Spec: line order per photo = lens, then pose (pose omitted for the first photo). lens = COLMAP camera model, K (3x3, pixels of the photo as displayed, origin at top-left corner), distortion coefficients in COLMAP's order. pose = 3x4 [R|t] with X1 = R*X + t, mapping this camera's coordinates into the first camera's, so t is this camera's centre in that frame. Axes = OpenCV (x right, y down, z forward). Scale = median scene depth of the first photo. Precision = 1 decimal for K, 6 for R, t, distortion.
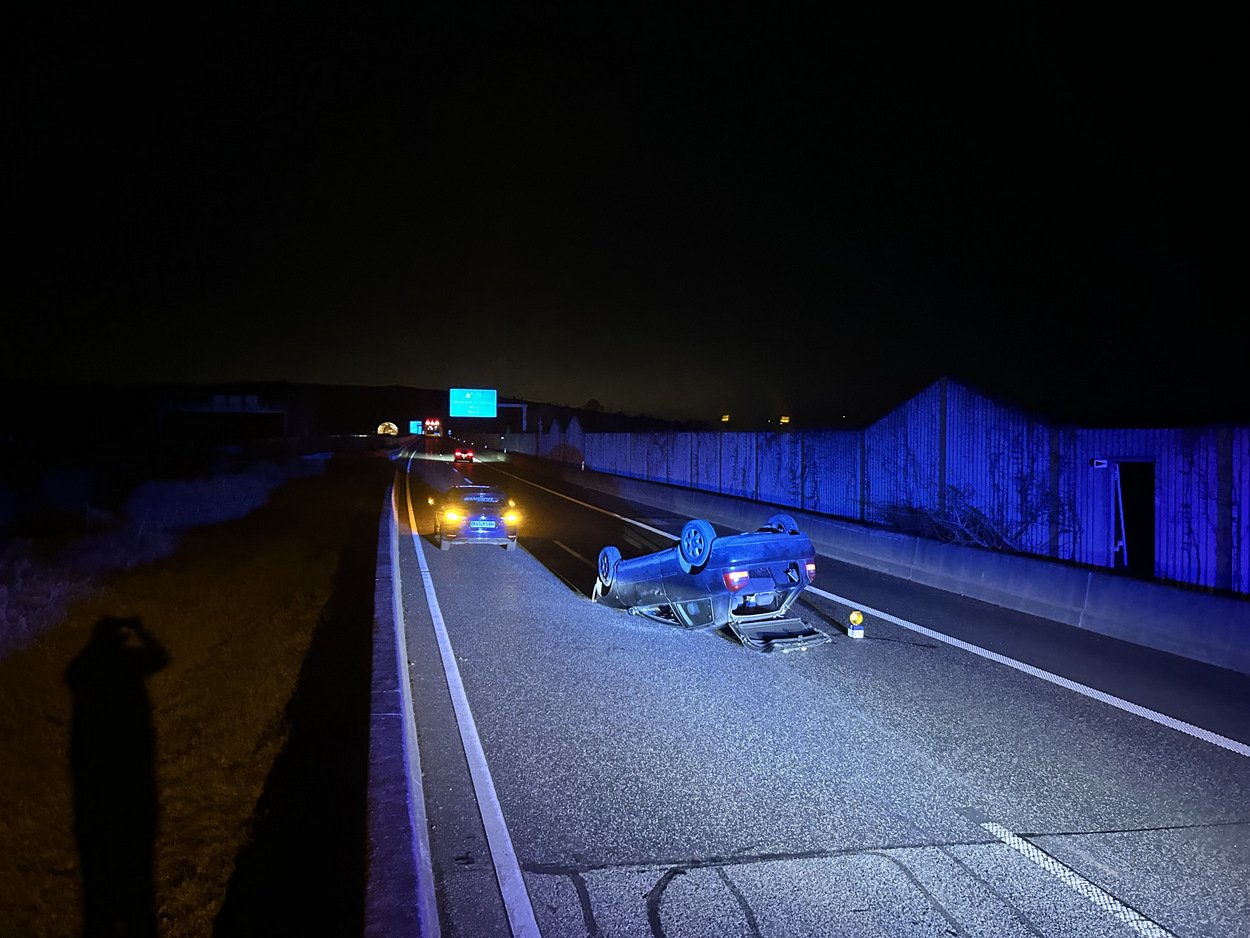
lens RADIAL K [[956.2, 0, 614.5], [0, 956.2, 468.1], [0, 0, 1]] dist [0.053711, -0.064475]
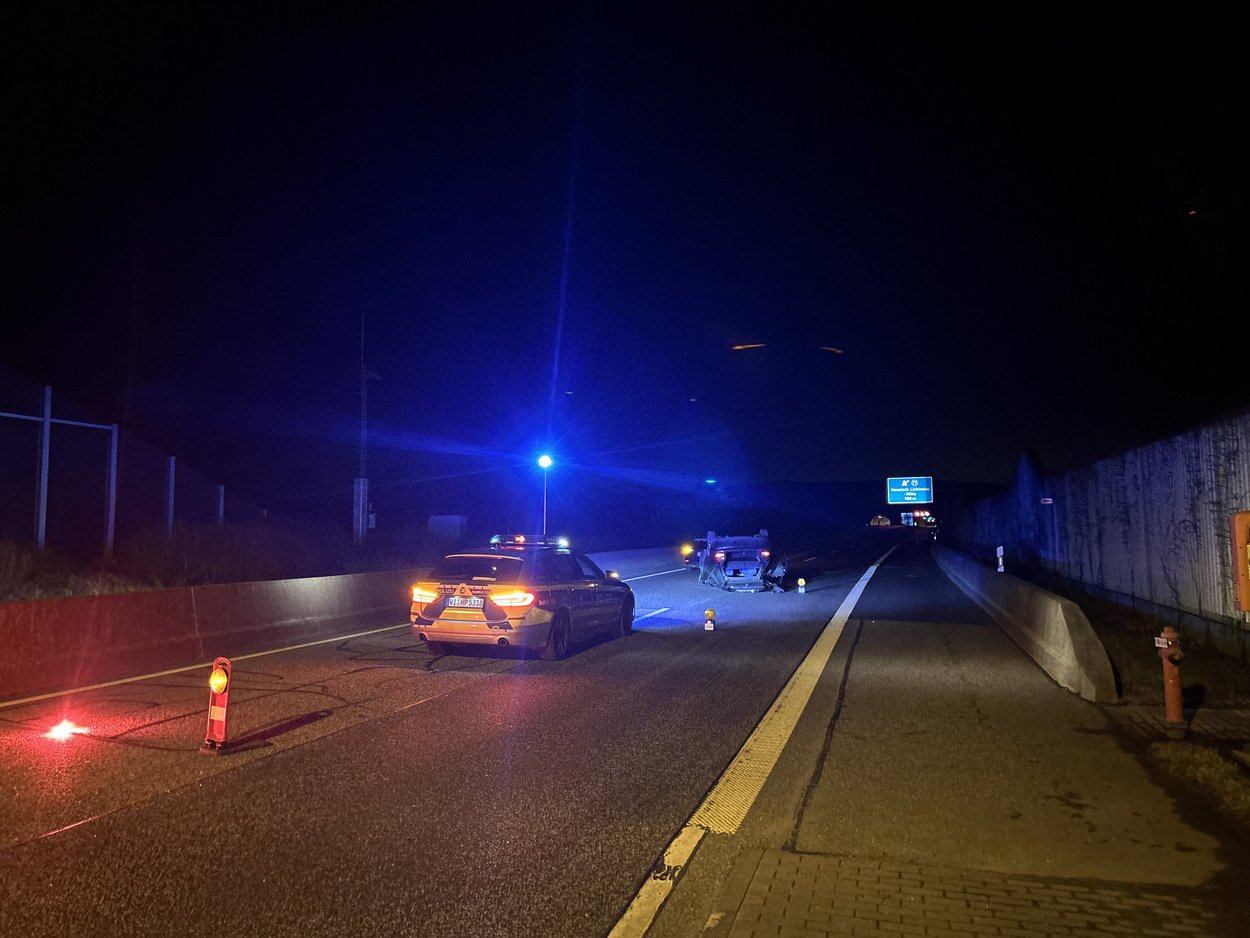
lens RADIAL K [[956.2, 0, 634.0], [0, 956.2, 465.2], [0, 0, 1]] dist [0.053711, -0.064475]
pose [[0.875898, -0.061708, -0.478534, 0.888188], [0.012939, 0.994435, -0.104552, 0.118888], [0.482322, 0.085385, 0.871822, -0.847324]]
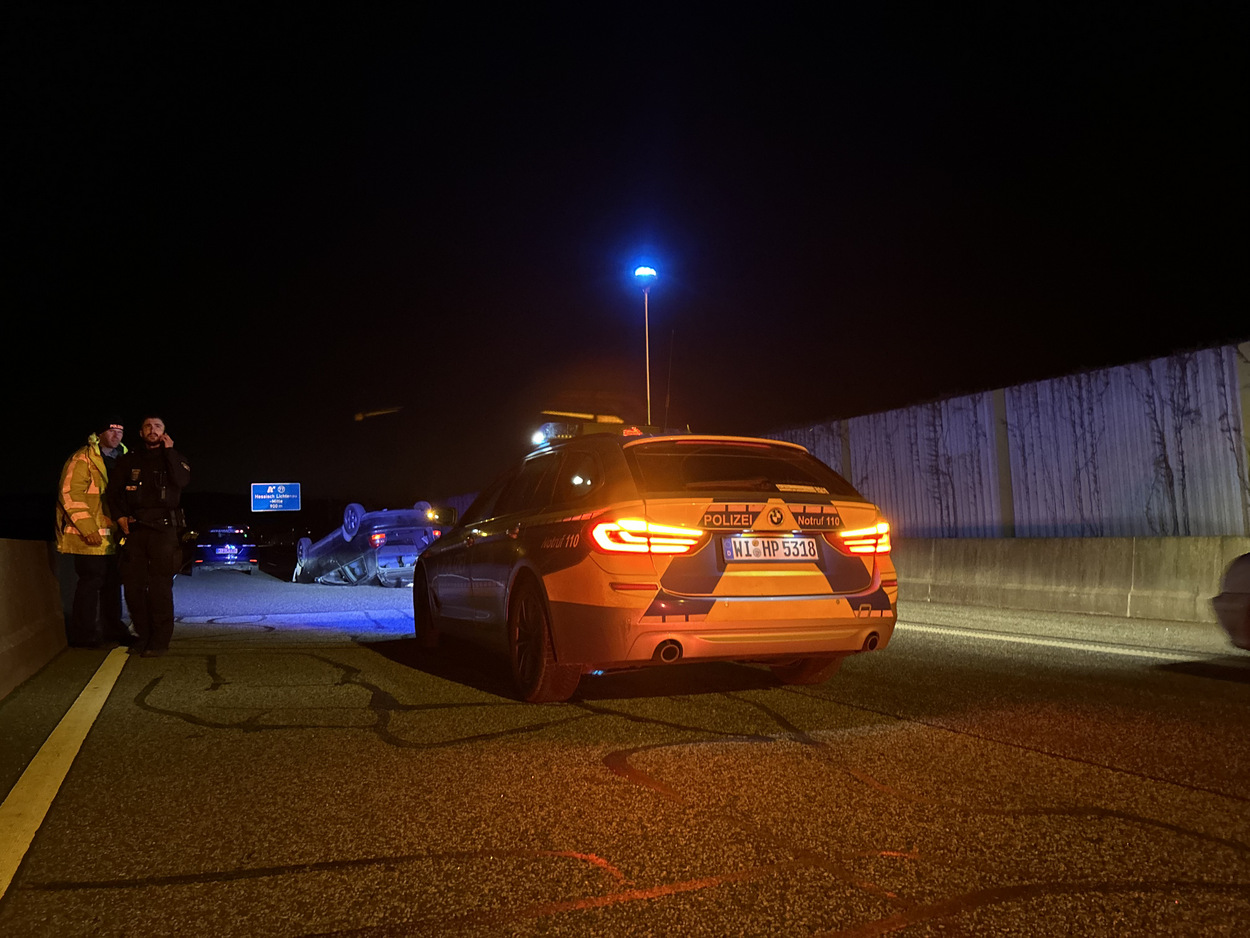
lens RADIAL K [[956.2, 0, 631.4], [0, 956.2, 464.0], [0, 0, 1]] dist [0.053711, -0.064475]
pose [[0.980638, -0.032935, 0.193038, 0.207324], [0.052889, 0.993667, -0.099143, 0.151381], [-0.188550, 0.107433, 0.976170, -0.464746]]
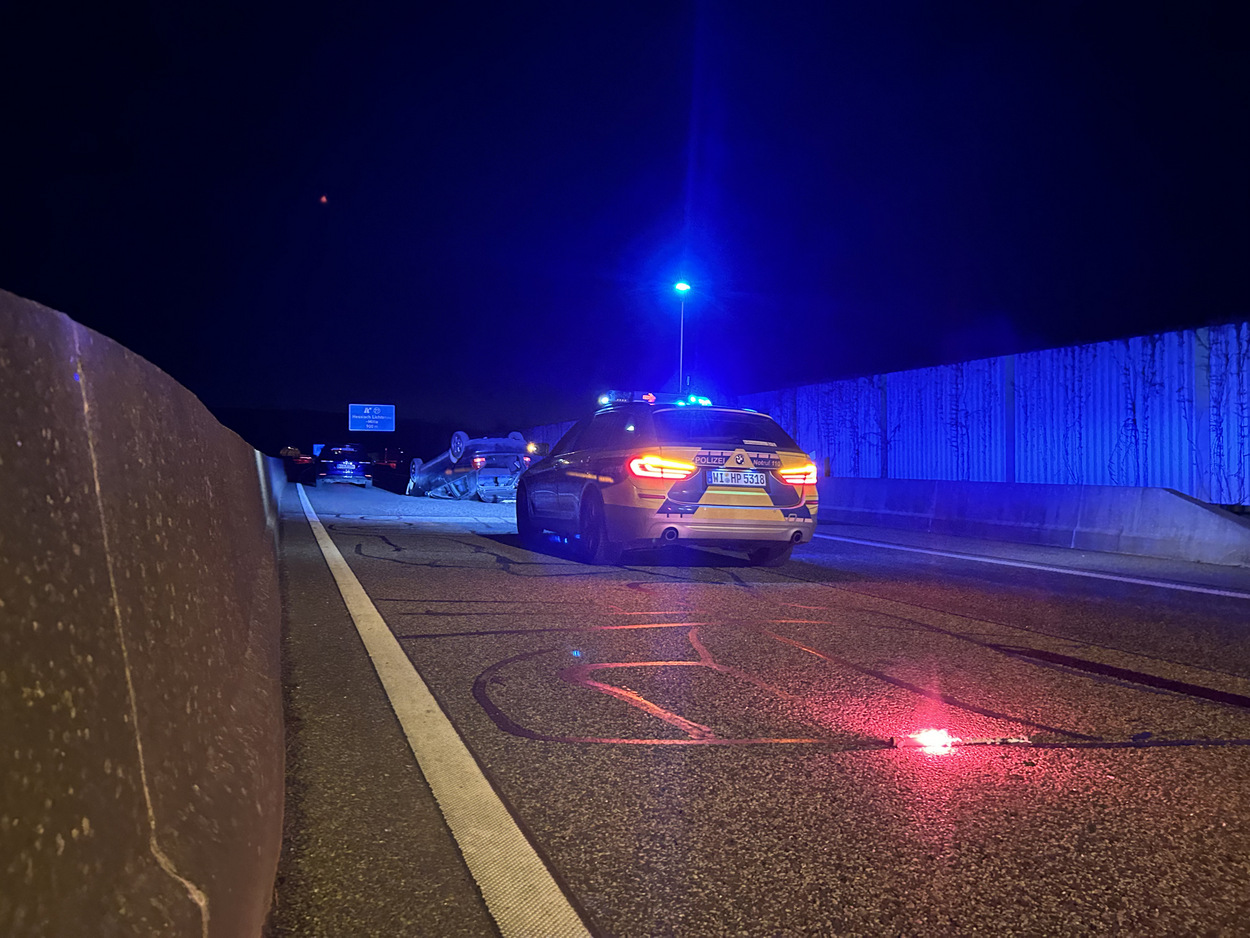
lens RADIAL K [[956.2, 0, 646.3], [0, 956.2, 457.8], [0, 0, 1]] dist [0.053711, -0.064475]
pose [[0.992515, -0.004872, 0.122026, 0.197752], [0.009427, 0.999279, -0.036774, 0.158409], [-0.121758, 0.037649, 0.991845, -0.697315]]
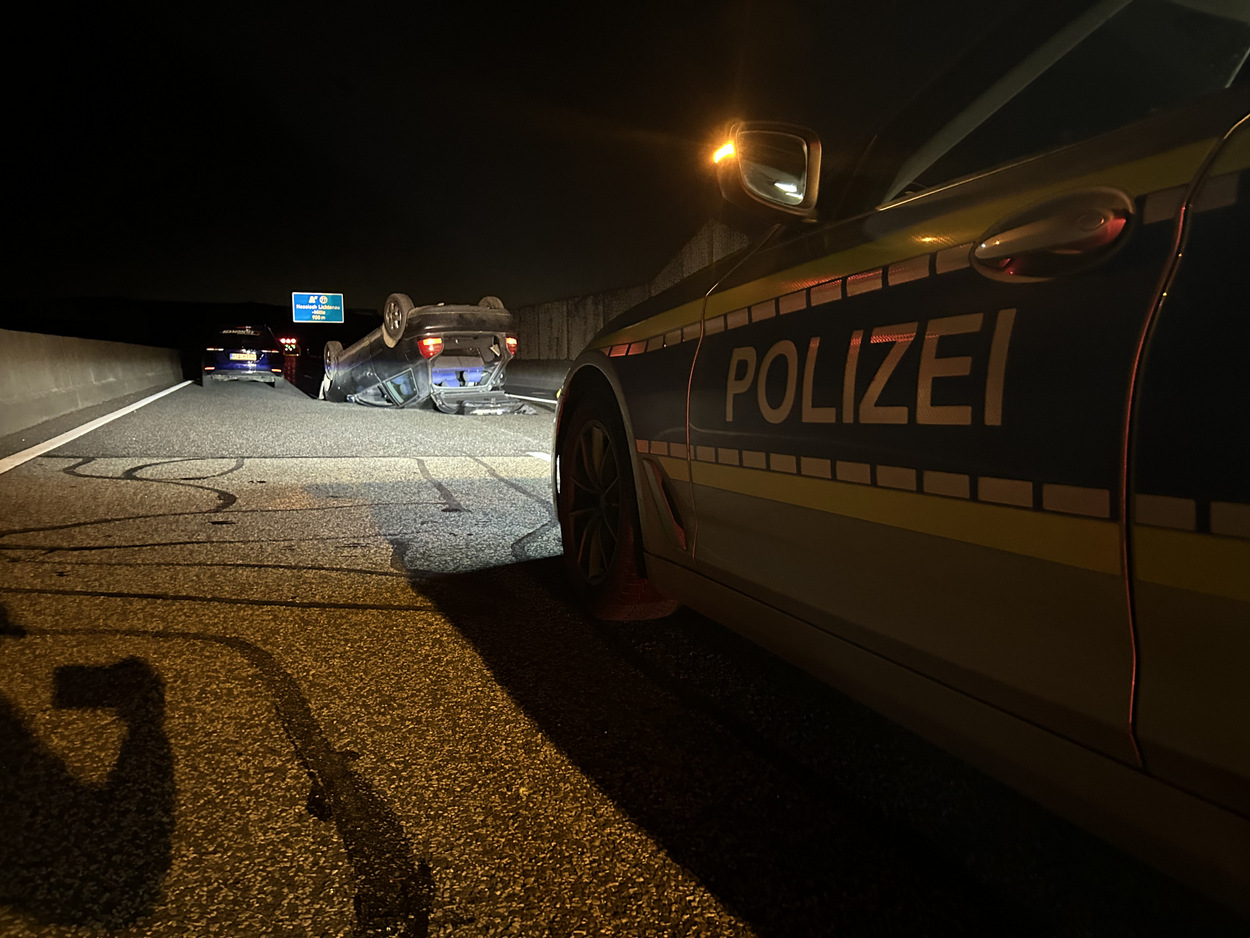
lens RADIAL K [[956.2, 0, 637.8], [0, 956.2, 477.2], [0, 0, 1]] dist [0.053711, -0.064475]
pose [[0.988382, -0.026925, 0.149588, 0.172099], [0.013274, 0.995715, 0.091516, 0.150061], [-0.151411, -0.088467, 0.984504, -0.062621]]
